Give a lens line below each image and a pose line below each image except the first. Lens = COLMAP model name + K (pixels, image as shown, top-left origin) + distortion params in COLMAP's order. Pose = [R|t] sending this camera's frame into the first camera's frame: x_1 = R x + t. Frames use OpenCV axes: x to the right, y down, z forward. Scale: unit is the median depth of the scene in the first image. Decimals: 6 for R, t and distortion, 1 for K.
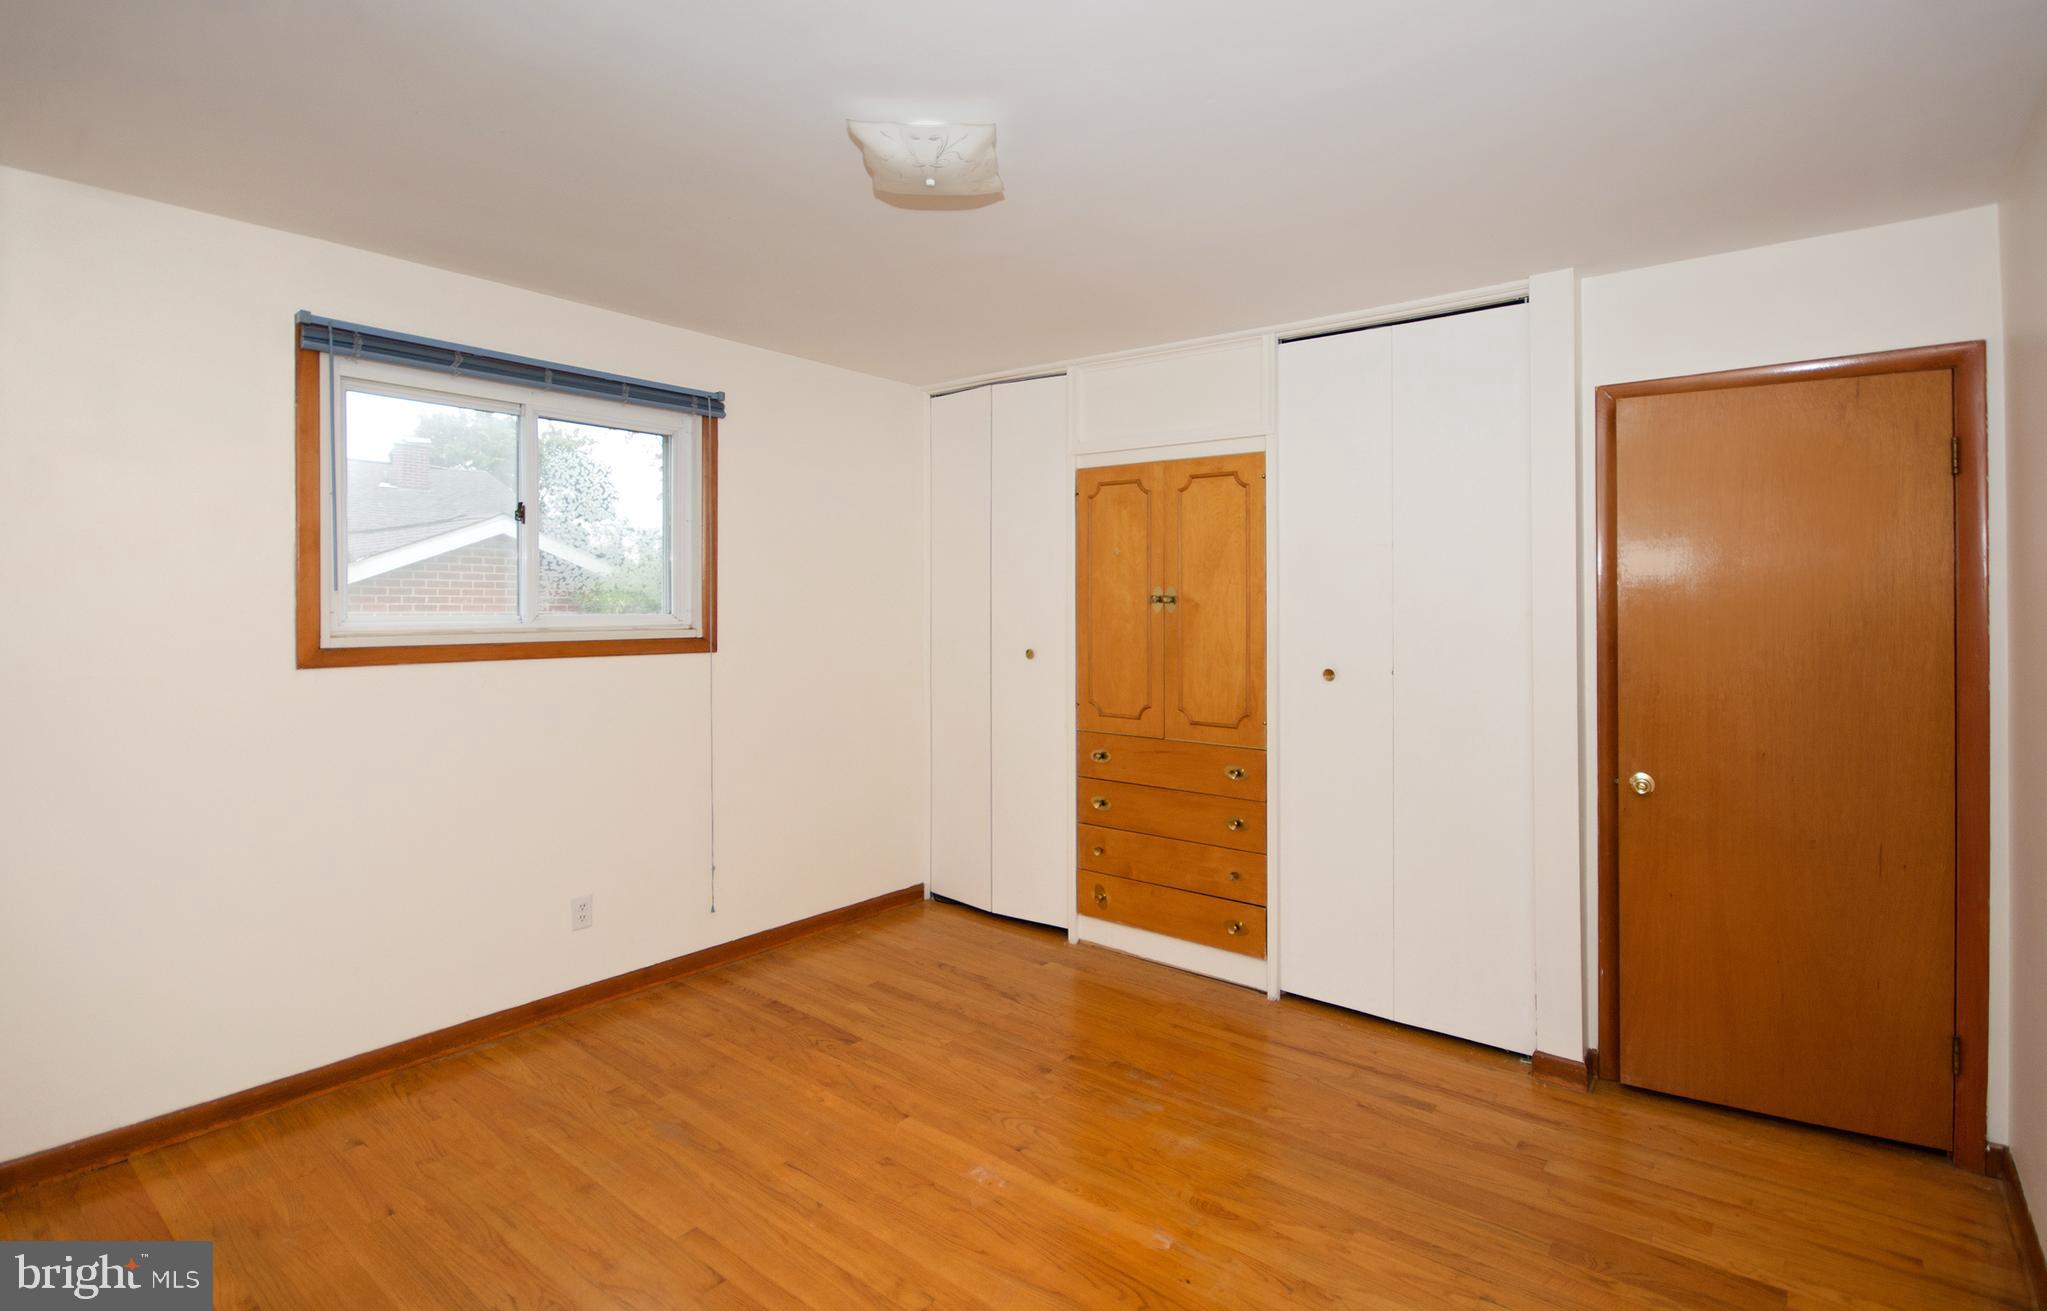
lens RADIAL K [[948.1, 0, 1074.4], [0, 948.1, 611.9], [0, 0, 1]] dist [0.001993, -0.000412]
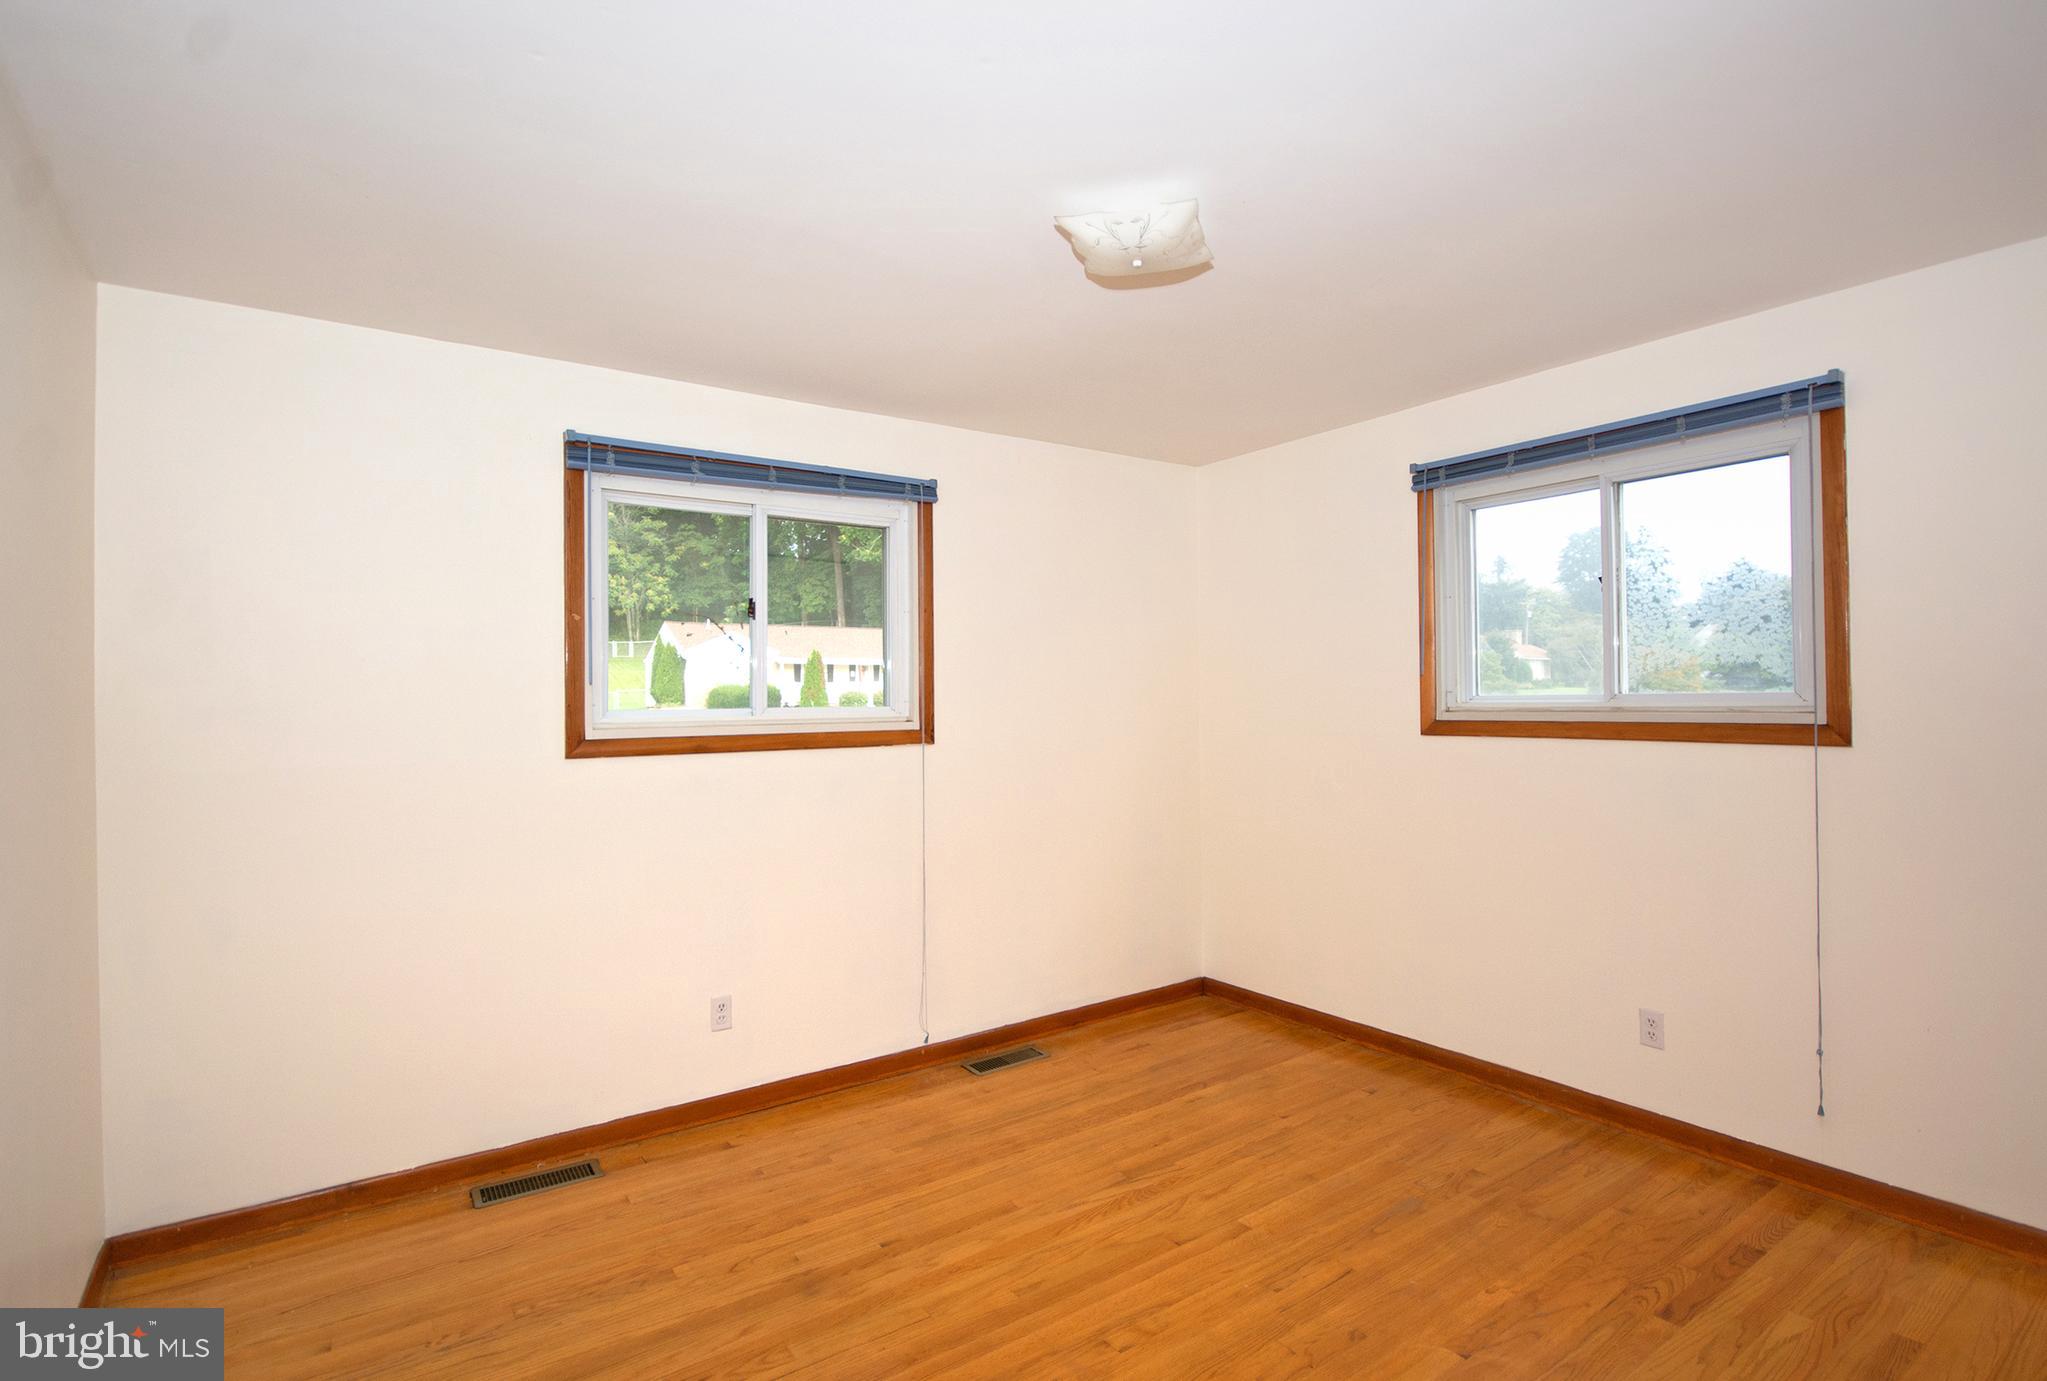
lens RADIAL K [[987.3, 0, 1020.7], [0, 987.3, 690.8], [0, 0, 1]] dist [-0.003907, -0.000794]
pose [[-0.290863, -0.006569, -0.956742, 0.583706], [0.005018, 0.999952, -0.008391, 0.006683], [0.956751, -0.007242, -0.290816, 0.770492]]
